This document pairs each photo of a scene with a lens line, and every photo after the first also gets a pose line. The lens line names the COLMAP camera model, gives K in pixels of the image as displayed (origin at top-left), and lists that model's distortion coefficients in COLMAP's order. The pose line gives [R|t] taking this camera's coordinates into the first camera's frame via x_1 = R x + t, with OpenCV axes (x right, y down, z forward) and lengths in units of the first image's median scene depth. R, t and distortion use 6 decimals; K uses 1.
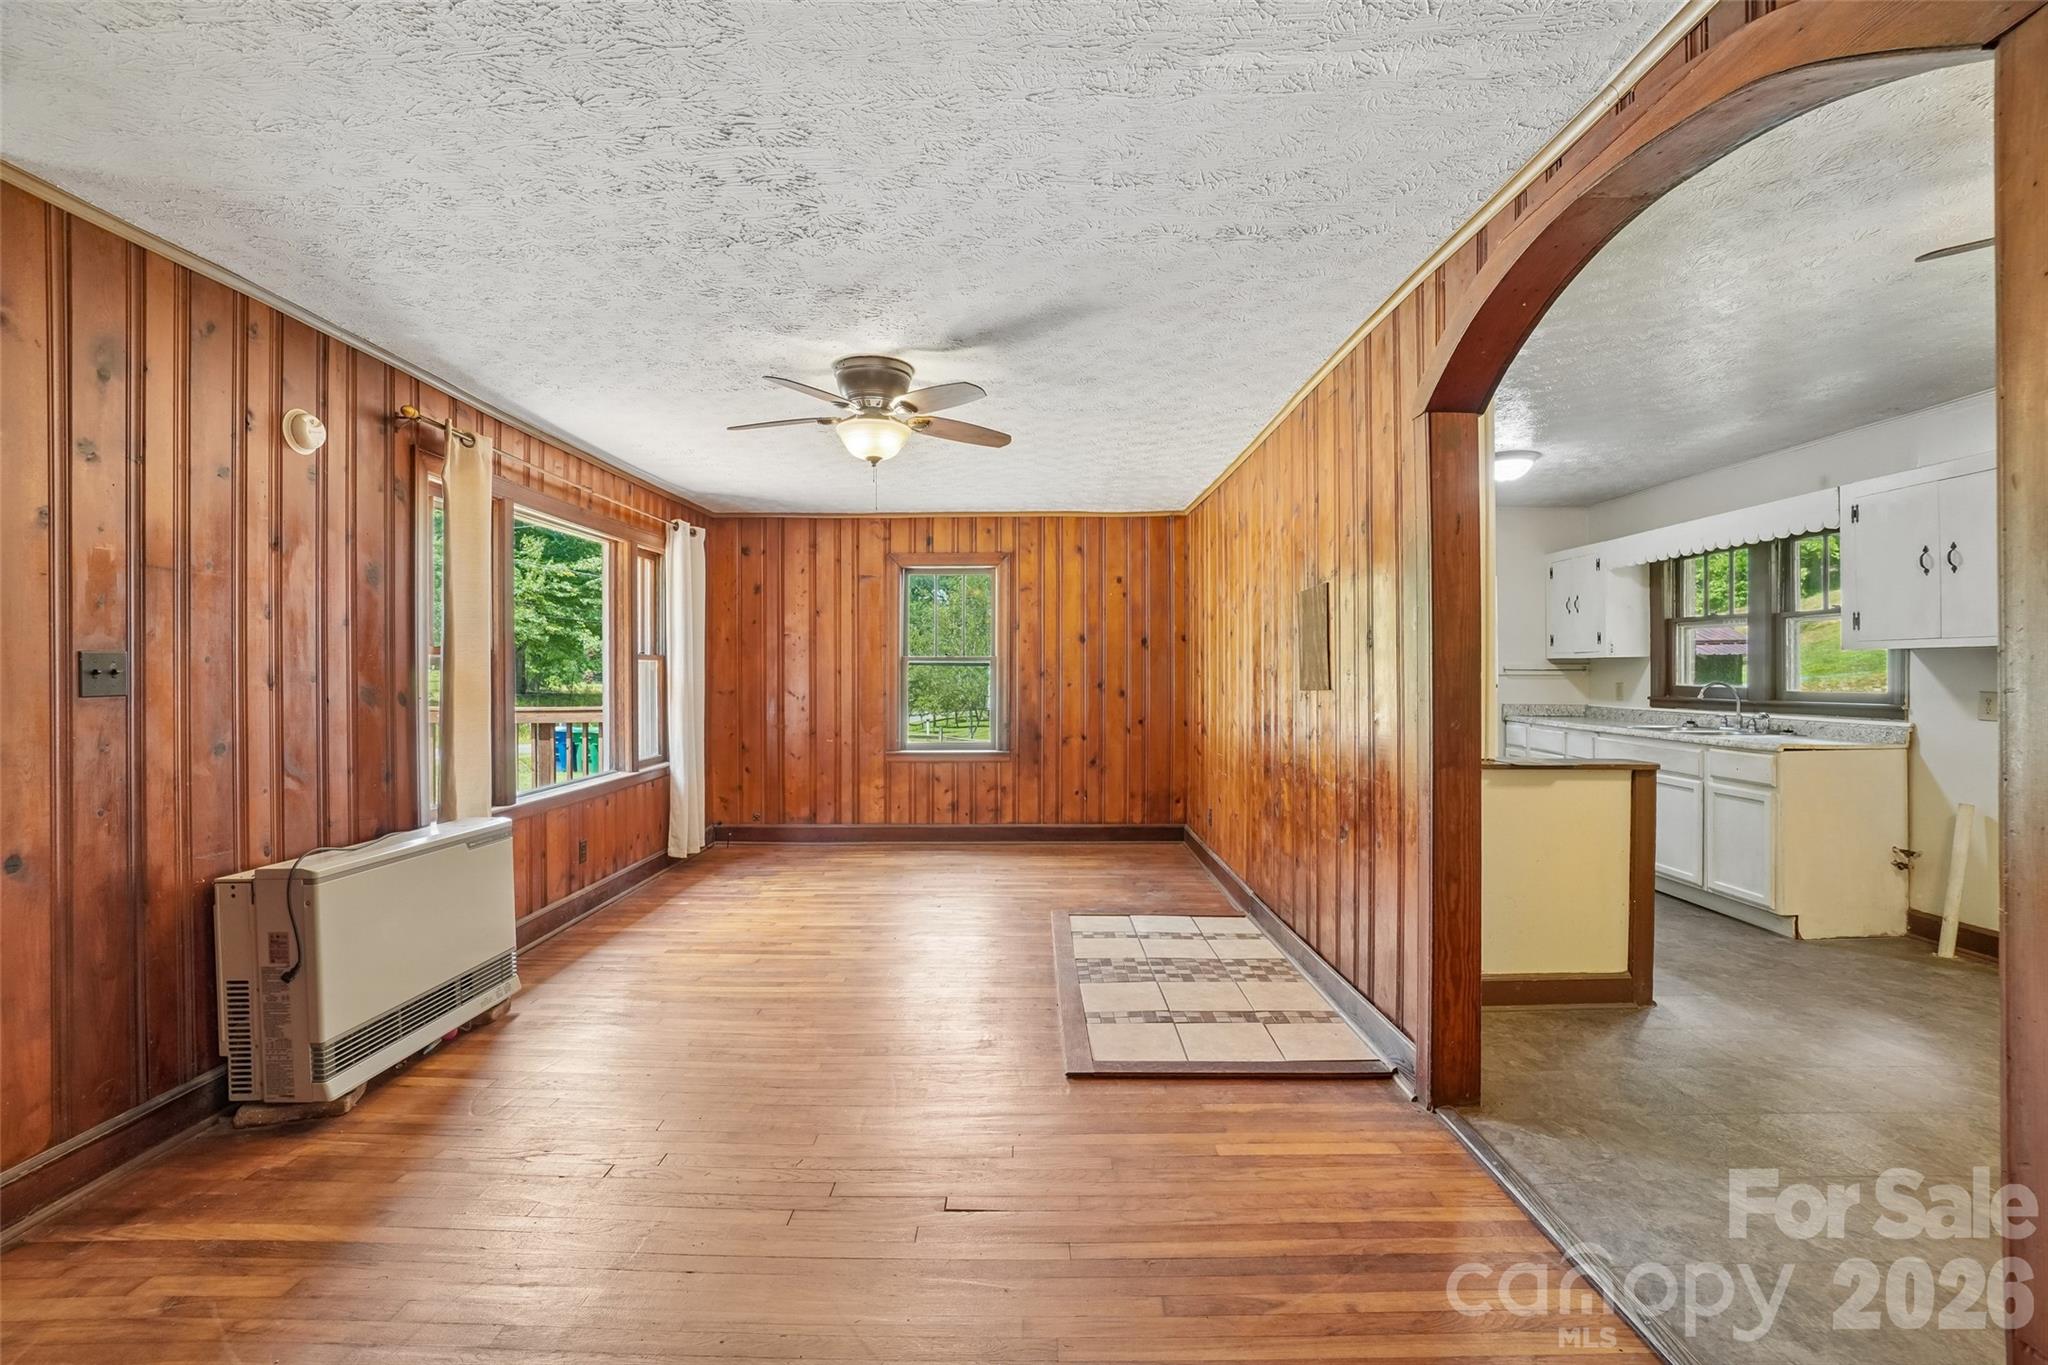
lens RADIAL K [[906.2, 0, 1017.7], [0, 906.2, 678.7], [0, 0, 1]] dist [-0.063182, 0.023260]
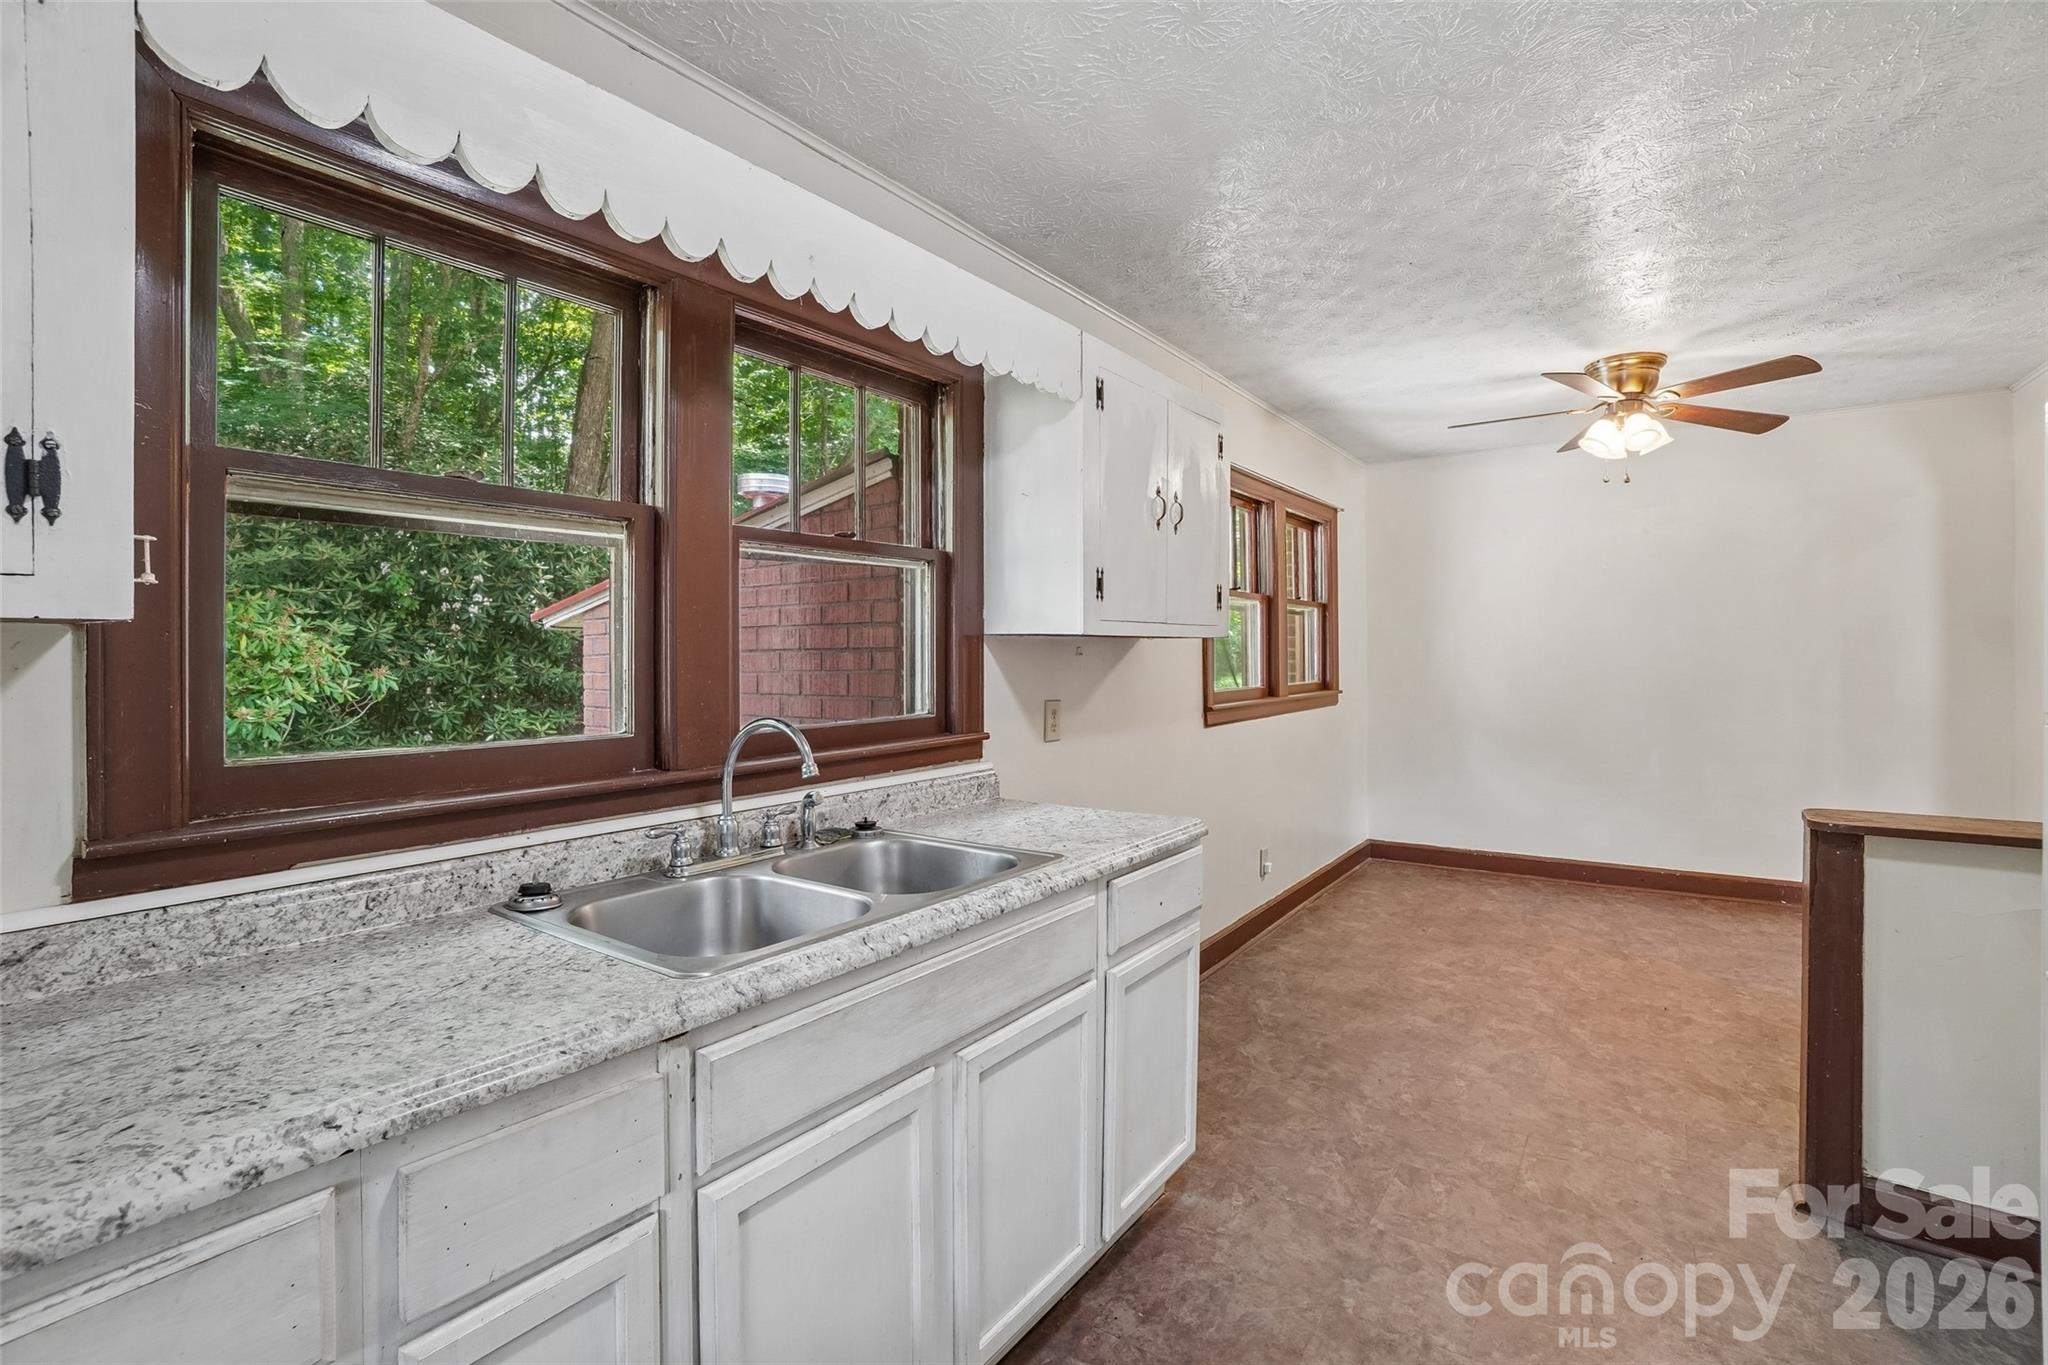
lens RADIAL K [[908.8, 0, 1021.3], [0, 908.8, 653.3], [0, 0, 1]] dist [-0.065335, 0.023462]
pose [[-0.814522, 0.009474, 0.580056, 0.664019], [0.013673, 0.999902, 0.002869, -0.023738], [-0.579972, 0.010268, -0.814572, 1.505369]]
